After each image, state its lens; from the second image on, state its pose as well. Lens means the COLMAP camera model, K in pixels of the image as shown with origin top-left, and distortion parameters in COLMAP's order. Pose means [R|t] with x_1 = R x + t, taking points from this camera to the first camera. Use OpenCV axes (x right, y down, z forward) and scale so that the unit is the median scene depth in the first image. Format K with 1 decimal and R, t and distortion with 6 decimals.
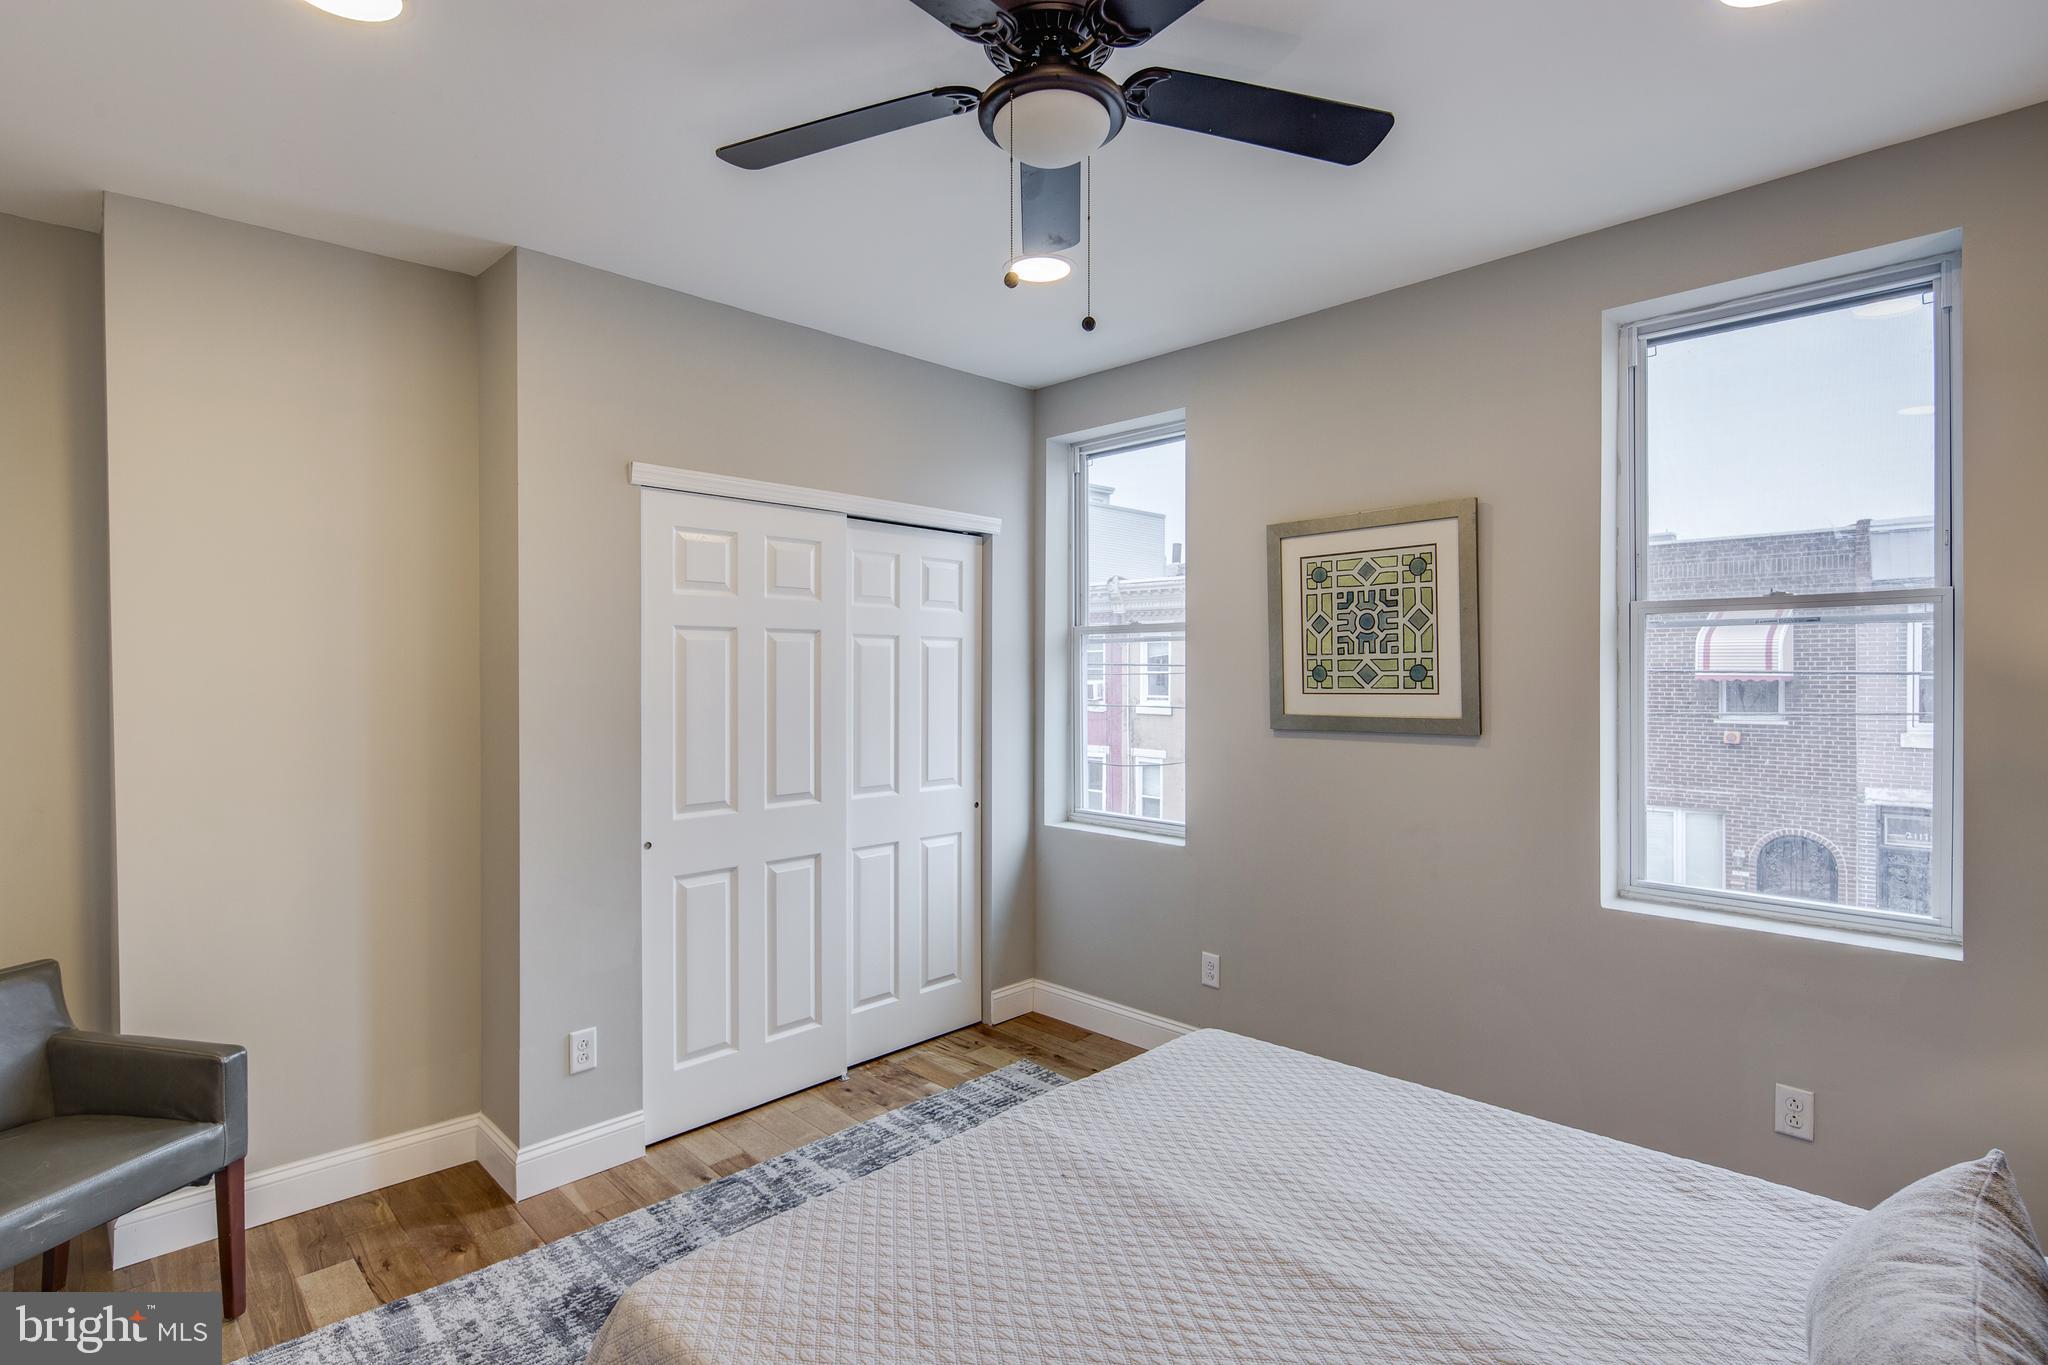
lens RADIAL K [[997.8, 0, 1028.6], [0, 997.8, 673.0], [0, 0, 1]] dist [0.003748, -0.004387]
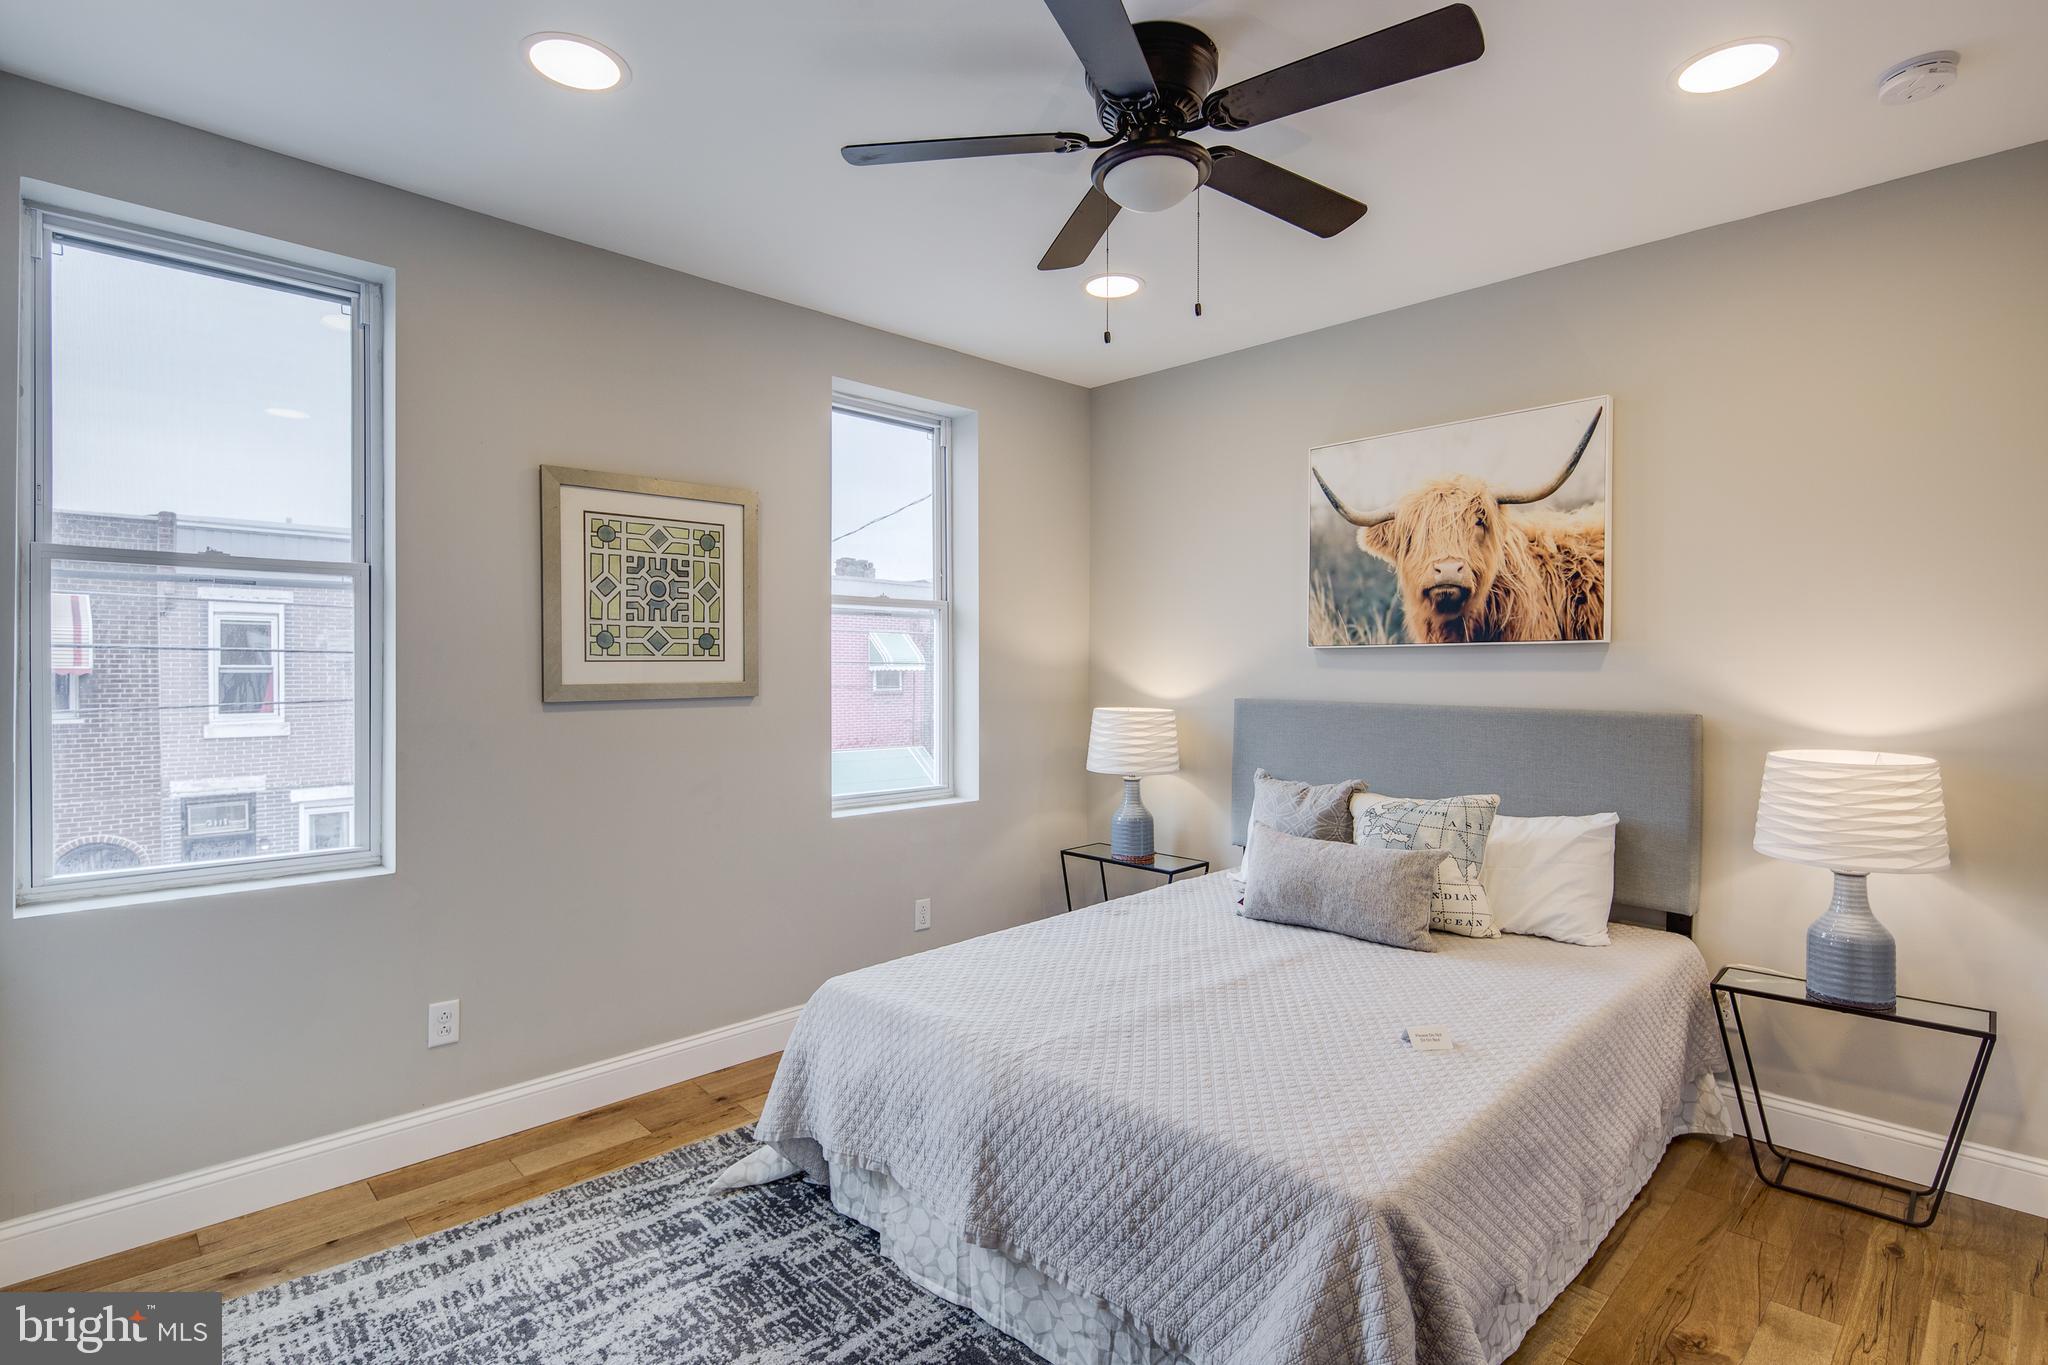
lens RADIAL K [[997.8, 0, 1026.2], [0, 997.8, 681.6], [0, 0, 1]] dist [0.003748, -0.004387]
pose [[0.001326, -0.008338, 0.999964, -0.652436], [0.001188, 0.999965, 0.008336, 0.032926], [-0.999998, 0.001177, 0.001336, 0.619438]]
